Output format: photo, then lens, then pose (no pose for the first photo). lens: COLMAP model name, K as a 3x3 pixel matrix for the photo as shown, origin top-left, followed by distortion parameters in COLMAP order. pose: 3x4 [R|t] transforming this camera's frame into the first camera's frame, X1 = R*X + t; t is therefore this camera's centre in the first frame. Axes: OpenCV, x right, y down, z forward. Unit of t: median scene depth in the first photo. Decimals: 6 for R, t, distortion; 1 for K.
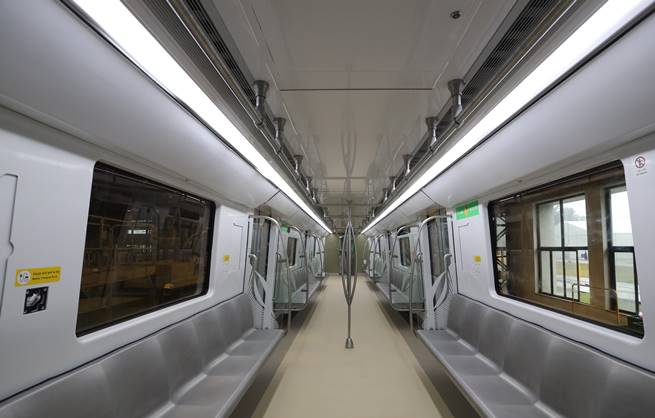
lens RADIAL K [[334.1, 0, 342.5], [0, 334.1, 224.7], [0, 0, 1]] dist [-0.036105, 0.004355]
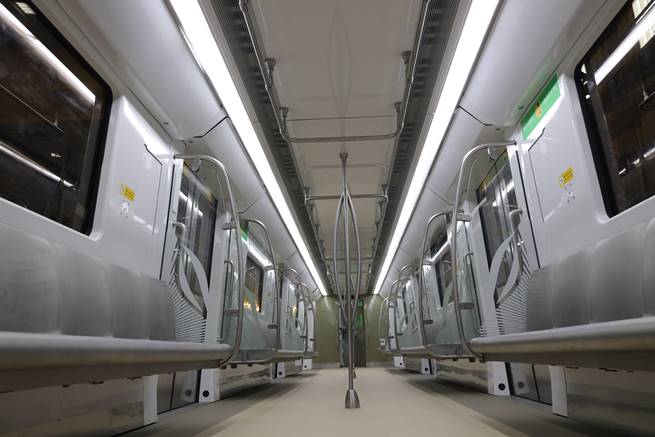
lens RADIAL K [[526.9, 0, 329.1], [0, 526.9, 218.4], [0, 0, 1]] dist [0.012767, -0.000625]
pose [[0.999039, -0.033715, -0.028012, 0.017739], [0.027643, 0.980549, -0.194316, 0.236741], [0.034019, 0.193355, 0.980539, 0.083842]]
